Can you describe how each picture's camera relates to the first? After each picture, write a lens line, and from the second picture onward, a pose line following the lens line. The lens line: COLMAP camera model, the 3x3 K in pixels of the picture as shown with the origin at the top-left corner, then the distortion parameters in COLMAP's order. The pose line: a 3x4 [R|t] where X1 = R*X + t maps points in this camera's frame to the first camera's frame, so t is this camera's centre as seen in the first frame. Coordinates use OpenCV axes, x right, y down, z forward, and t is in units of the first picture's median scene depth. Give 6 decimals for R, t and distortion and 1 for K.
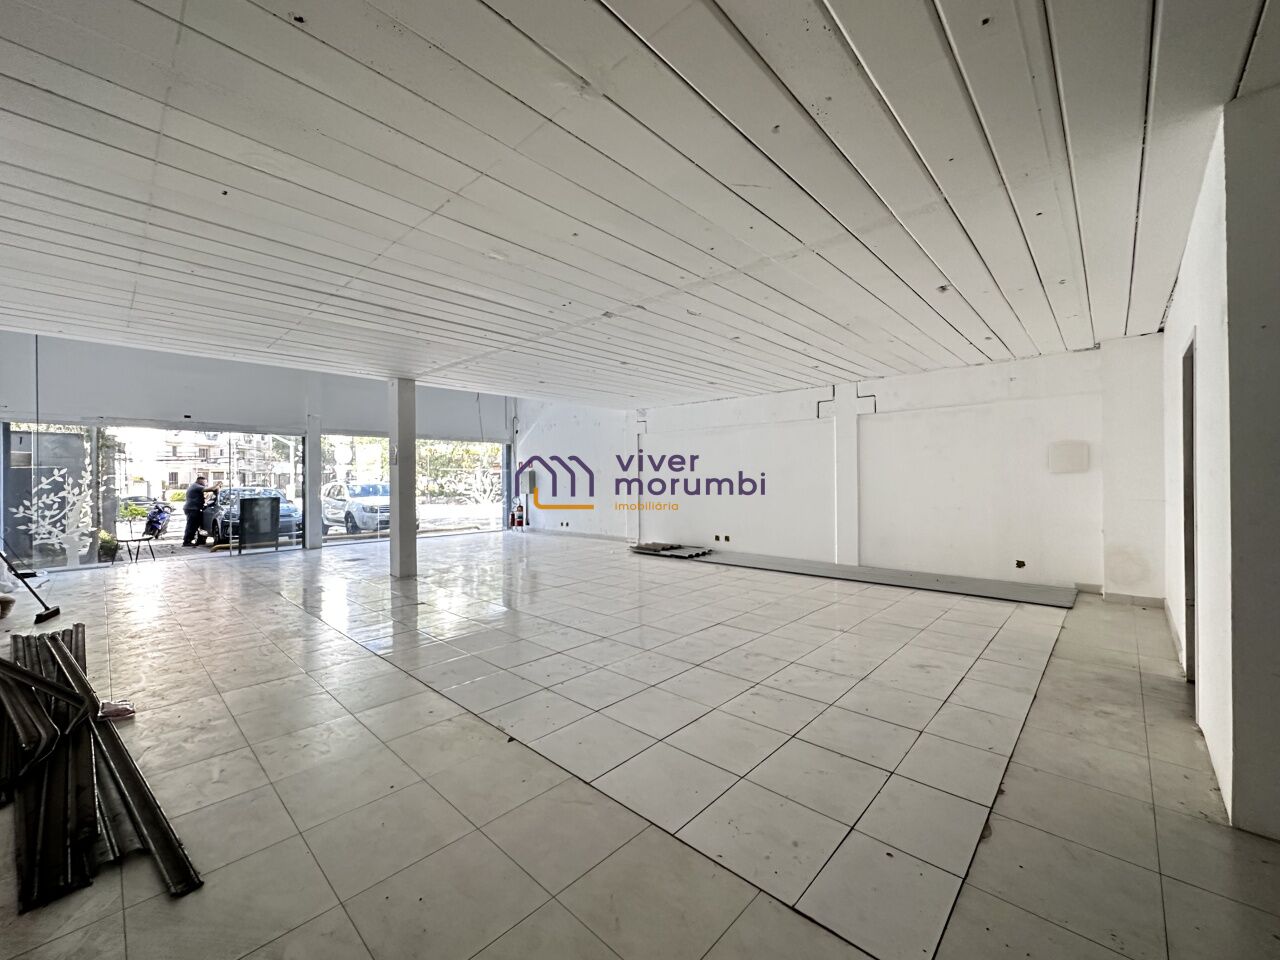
lens RADIAL K [[508.4, 0, 640.0], [0, 508.4, 480.0], [0, 0, 1]] dist [-0.006578, 0.001046]
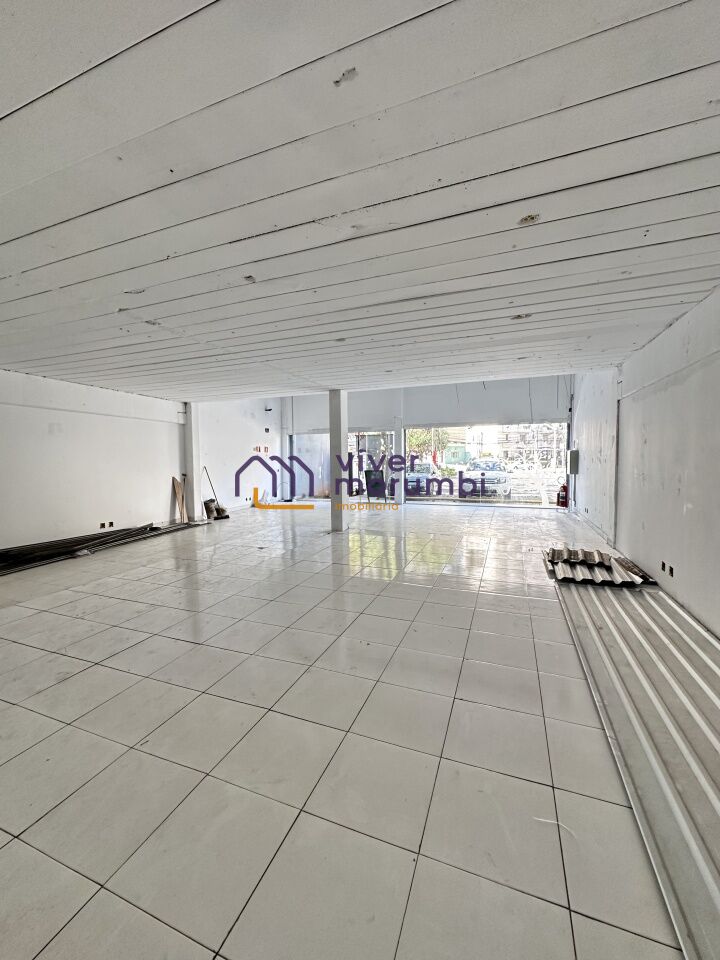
lens RADIAL K [[381.3, 0, 360.0], [0, 381.3, 481.2], [0, 0, 1]] dist [-0.006578, 0.001046]
pose [[0.374208, 0.061717, -0.925289, 0.293830], [0.005814, 0.997607, 0.068892, -0.011753], [0.927326, -0.031159, 0.372954, 0.361659]]
